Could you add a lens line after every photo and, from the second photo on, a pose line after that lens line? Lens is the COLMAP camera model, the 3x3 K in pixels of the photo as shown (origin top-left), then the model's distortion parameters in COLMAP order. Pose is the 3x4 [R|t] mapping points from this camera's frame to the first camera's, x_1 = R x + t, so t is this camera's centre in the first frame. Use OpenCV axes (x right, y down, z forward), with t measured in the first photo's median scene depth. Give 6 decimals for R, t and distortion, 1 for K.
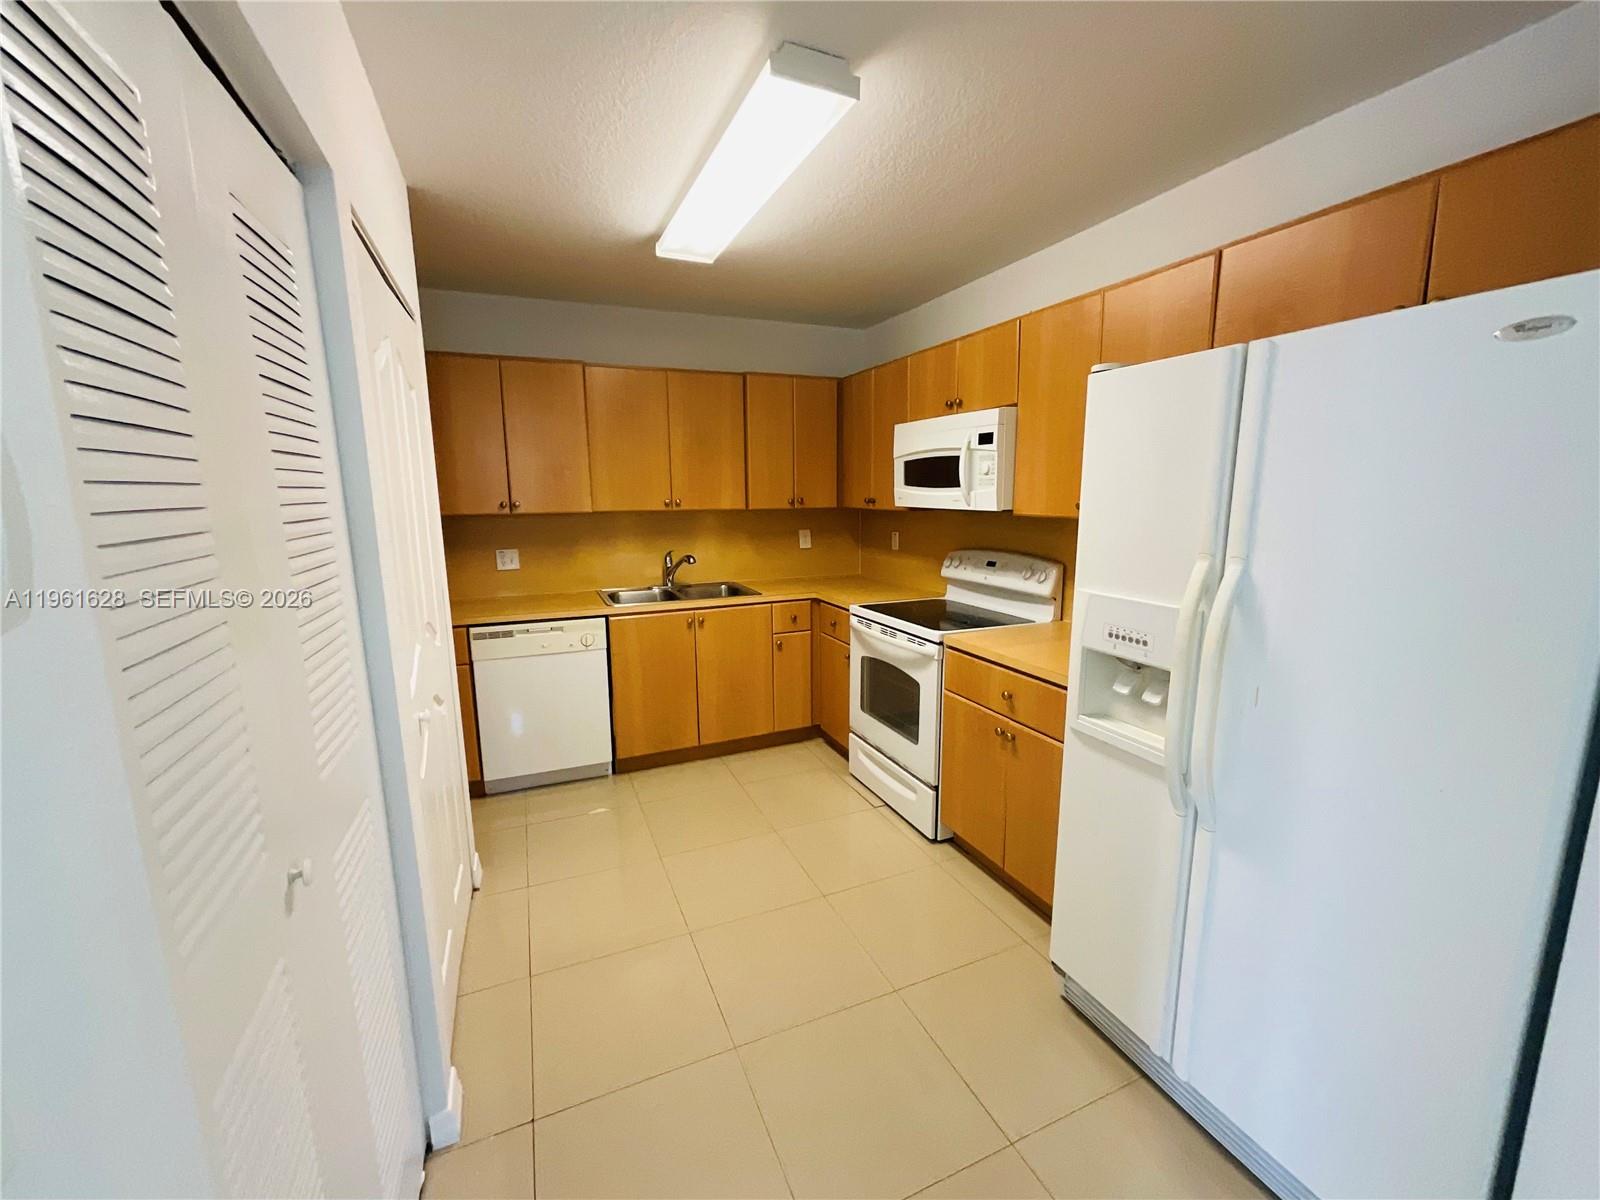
lens RADIAL K [[644.7, 0, 797.1], [0, 644.7, 602.0], [0, 0, 1]] dist [0.000116, 0.000118]
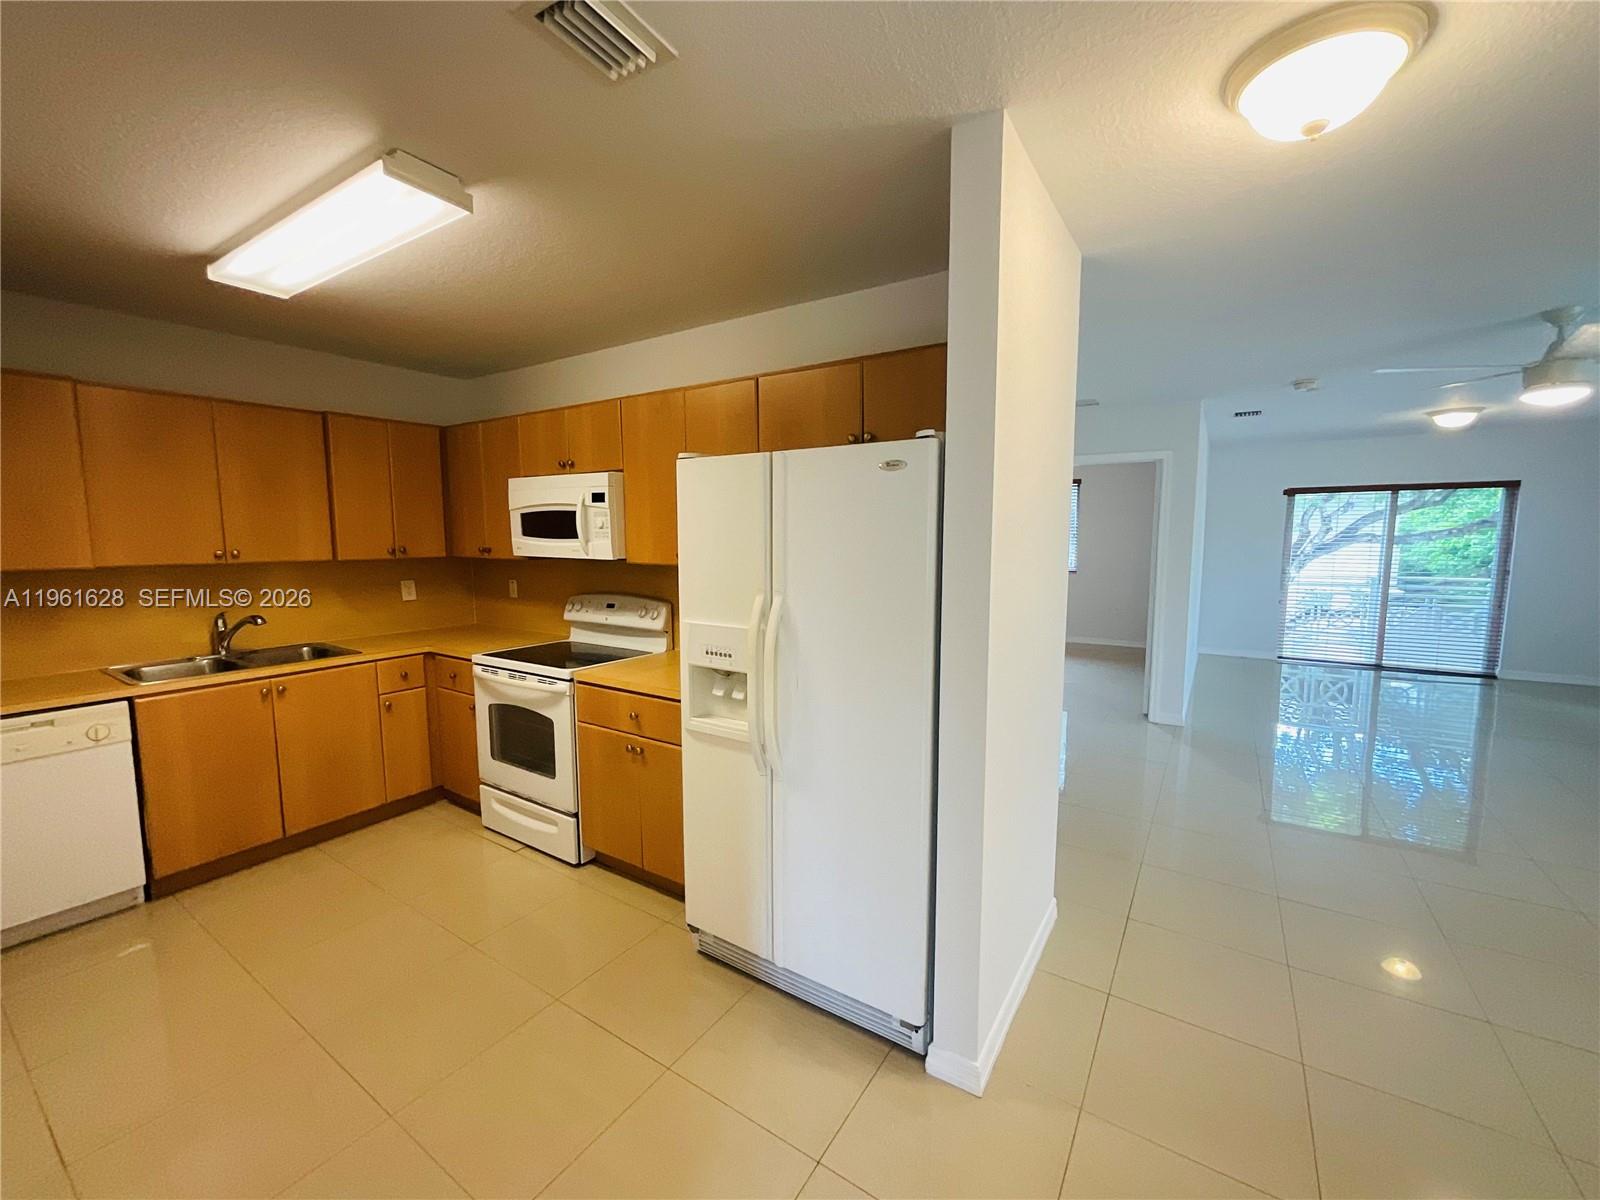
lens RADIAL K [[644.7, 0, 797.1], [0, 644.7, 602.0], [0, 0, 1]] dist [0.000116, 0.000118]
pose [[0.833158, -0.051316, 0.550650, -0.047833], [0.087902, 0.995316, -0.040244, 0.008438], [-0.546005, 0.081933, 0.833766, -0.119759]]
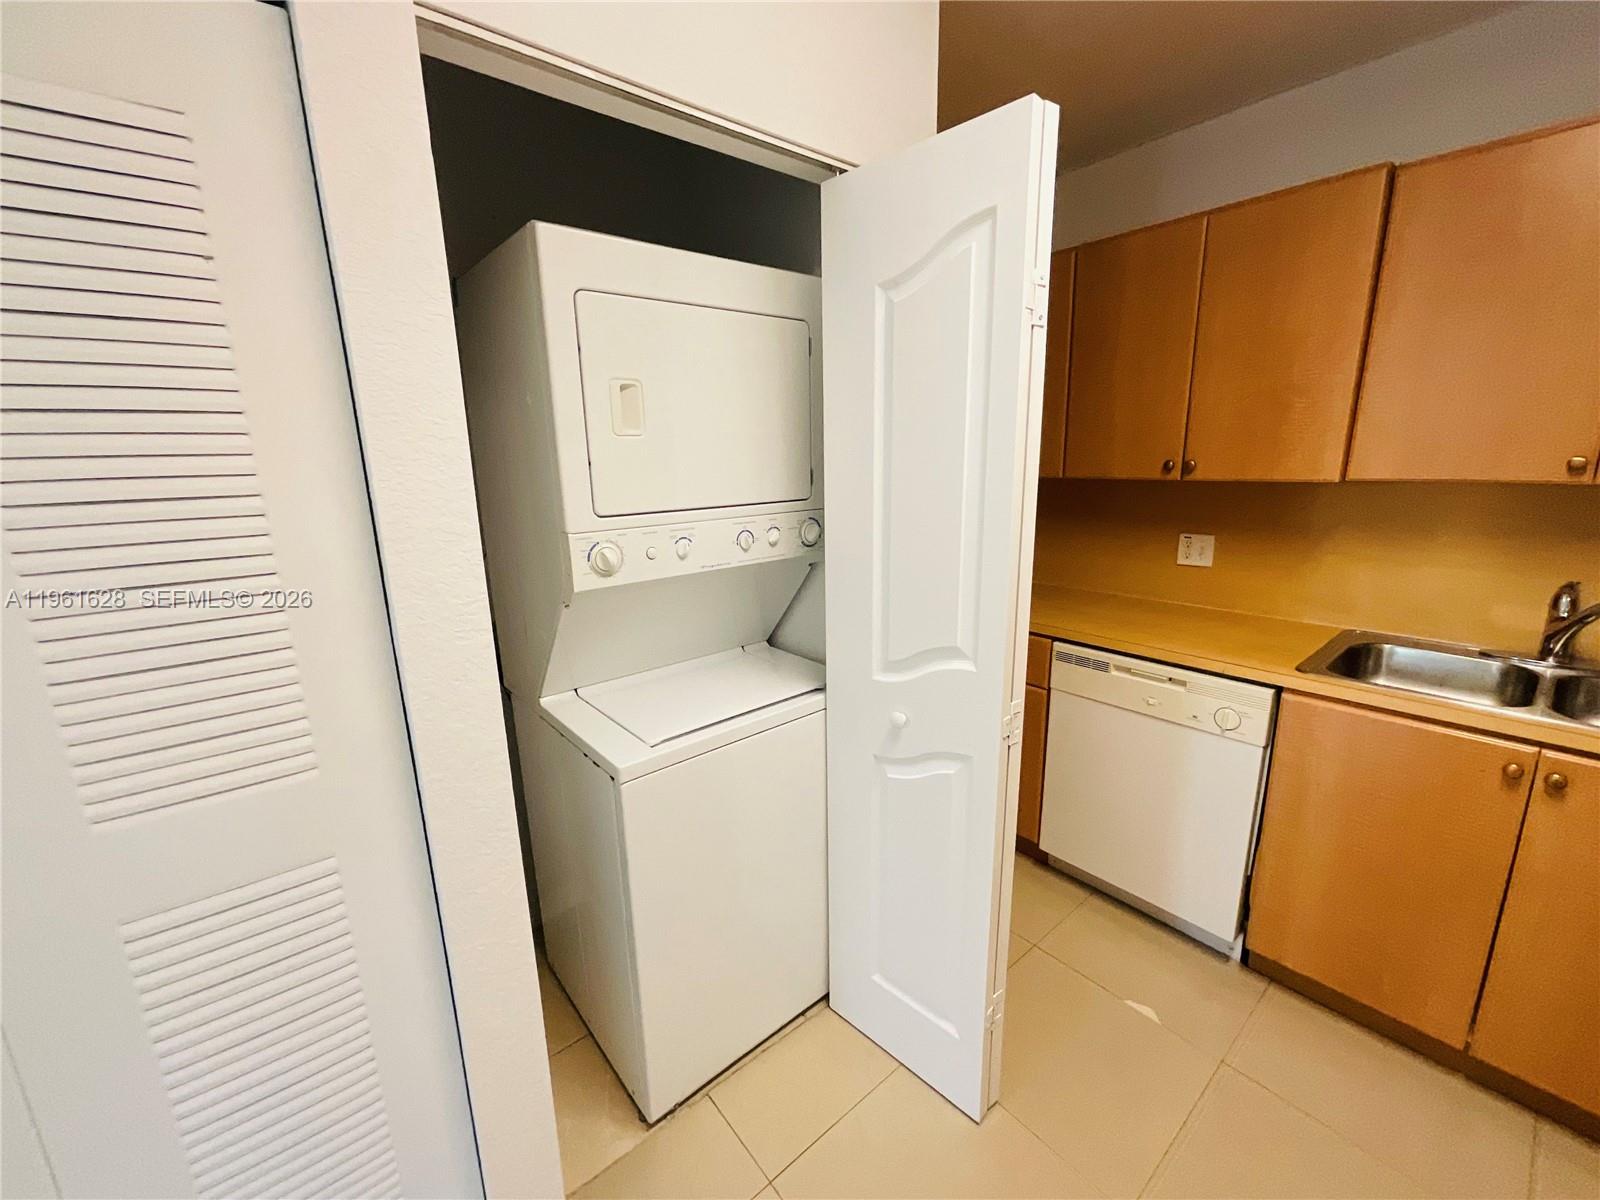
lens RADIAL K [[644.7, 0, 797.1], [0, 644.7, 602.0], [0, 0, 1]] dist [0.000116, 0.000118]
pose [[0.285496, 0.209207, -0.935267, 0.064284], [-0.144810, 0.974096, 0.173688, -0.083270], [0.947376, 0.085849, 0.308396, 0.504330]]
